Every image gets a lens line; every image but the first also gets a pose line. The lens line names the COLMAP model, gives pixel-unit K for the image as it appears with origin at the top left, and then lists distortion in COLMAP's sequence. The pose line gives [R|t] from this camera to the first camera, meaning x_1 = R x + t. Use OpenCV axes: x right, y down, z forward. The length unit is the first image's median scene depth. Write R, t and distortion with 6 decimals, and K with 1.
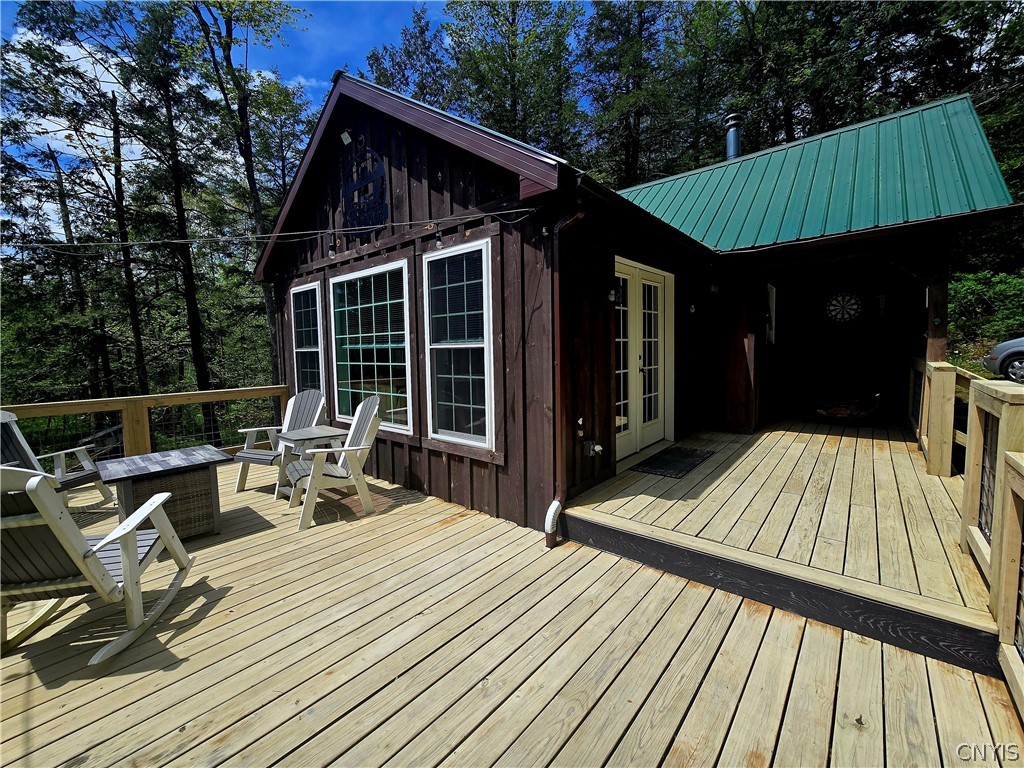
lens RADIAL K [[419.6, 0, 507.3], [0, 419.6, 378.3], [0, 0, 1]] dist [-0.006384, 0.002034]
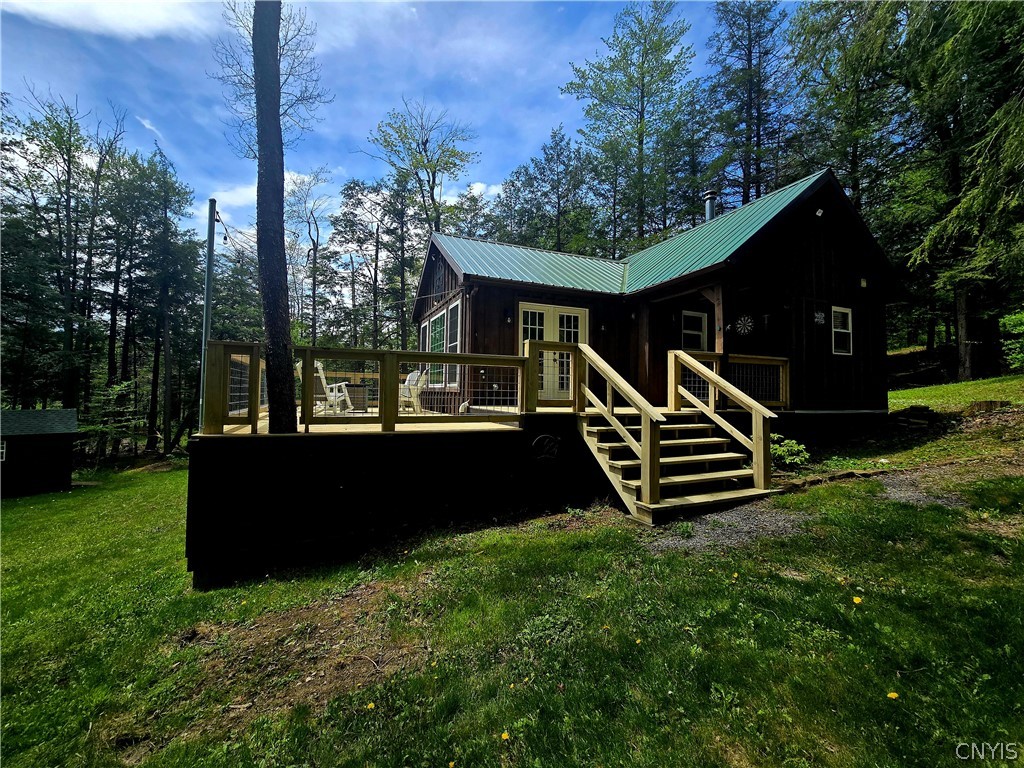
lens RADIAL K [[419.6, 0, 506.4], [0, 419.6, 381.6], [0, 0, 1]] dist [-0.006384, 0.002034]
pose [[0.894071, 0.024659, -0.447247, 1.111118], [-0.068200, 0.994336, -0.081513, 0.280502], [0.442704, 0.103381, 0.890688, -0.860424]]
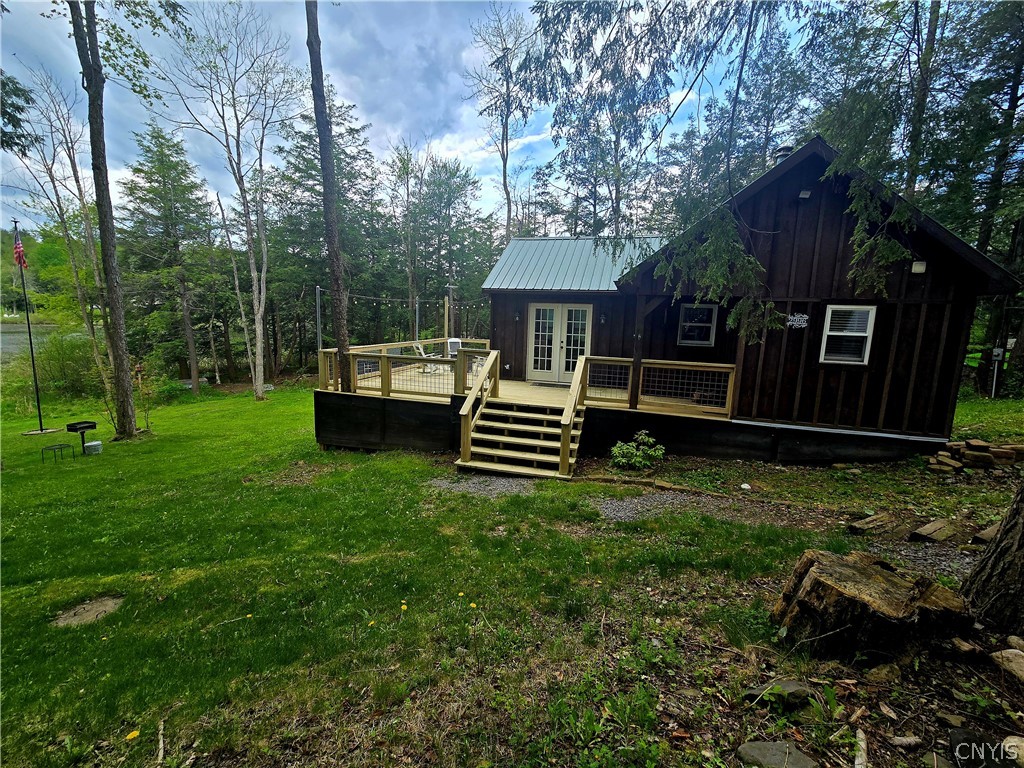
lens RADIAL K [[419.6, 0, 507.5], [0, 419.6, 376.5], [0, 0, 1]] dist [-0.006384, 0.002034]
pose [[0.394484, 0.169670, -0.903102, 2.683273], [-0.108820, 0.984515, 0.137432, -0.171075], [0.912436, 0.044061, 0.406840, -0.247660]]
